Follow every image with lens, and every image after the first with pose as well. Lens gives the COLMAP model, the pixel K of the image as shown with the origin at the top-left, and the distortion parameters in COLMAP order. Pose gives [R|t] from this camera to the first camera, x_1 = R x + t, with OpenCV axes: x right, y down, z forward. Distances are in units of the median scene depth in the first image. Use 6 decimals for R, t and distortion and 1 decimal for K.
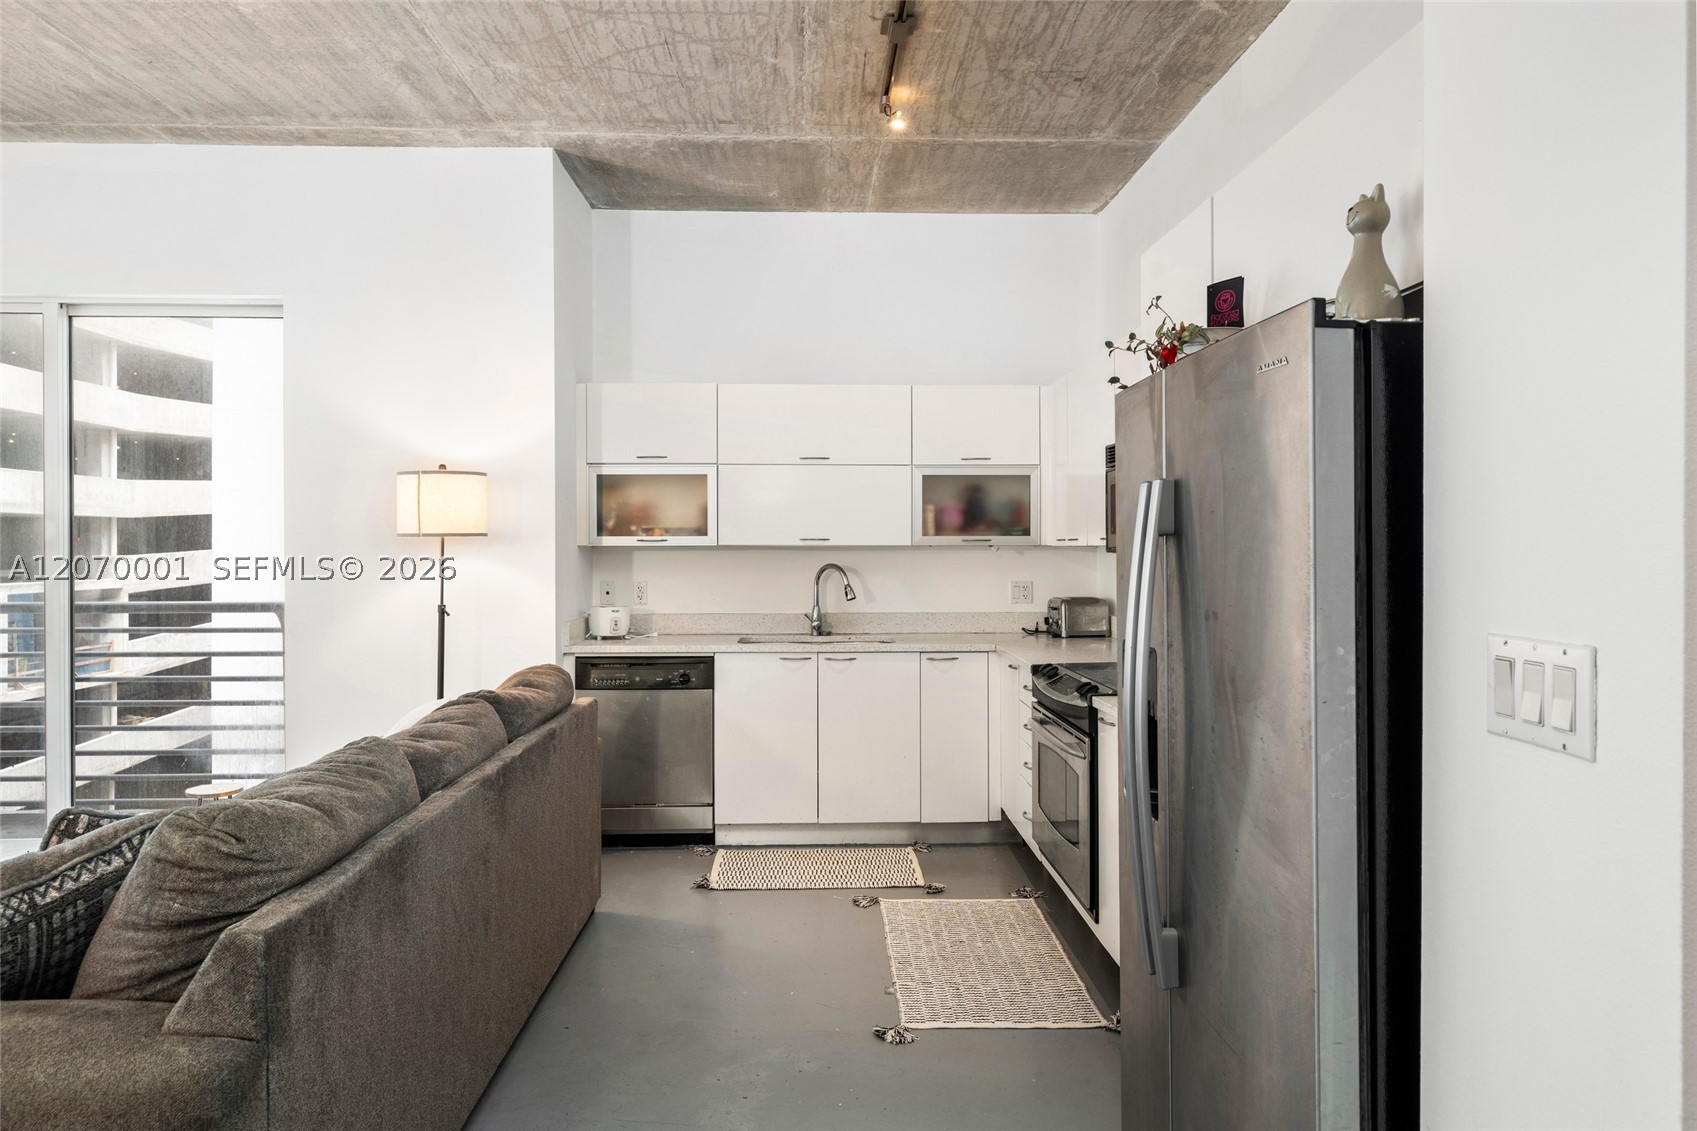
lens RADIAL K [[1029.9, 0, 841.7], [0, 1029.9, 552.5], [0, 0, 1]] dist [0.001515, -0.000157]
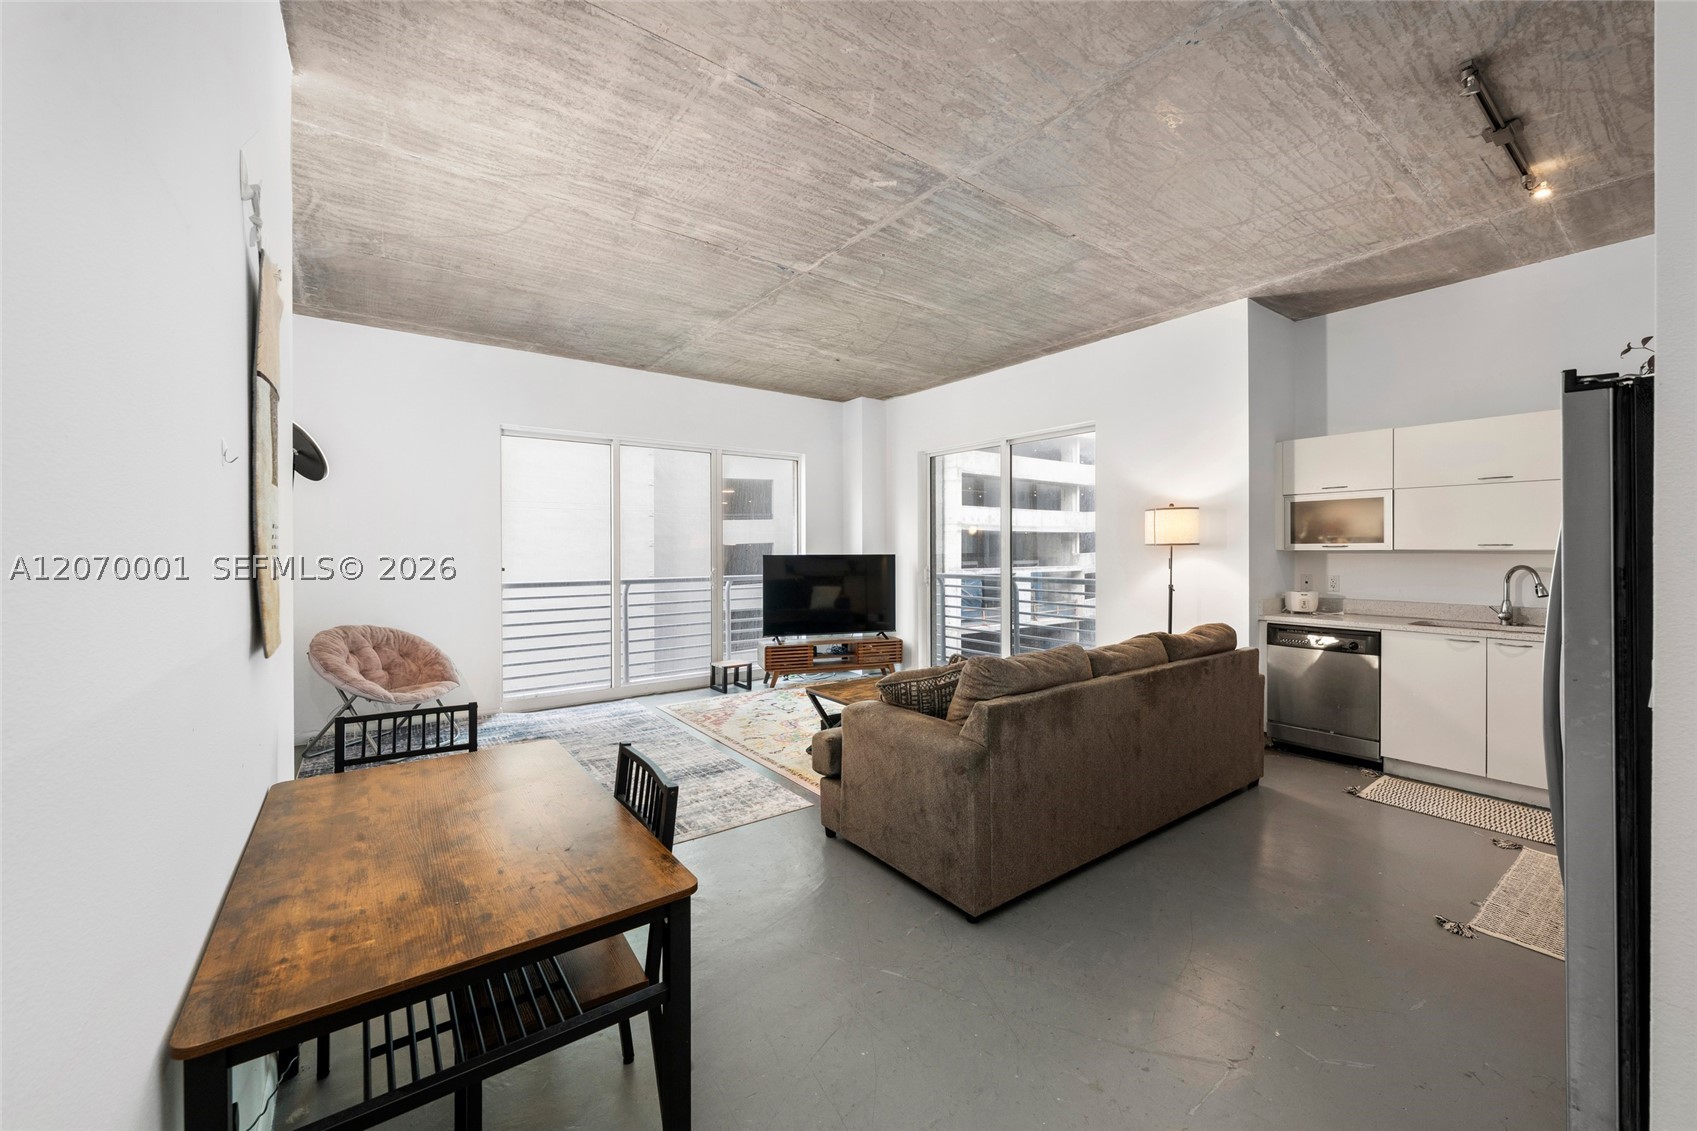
lens RADIAL K [[649.6, 0, 844.0], [0, 649.6, 553.3], [0, 0, 1]] dist [-0.001083, -0.000051]
pose [[0.564433, 0.004378, -0.825467, 0.194860], [-0.001911, 0.999990, 0.003997, -0.005291], [0.825477, -0.000679, 0.564436, -0.069536]]
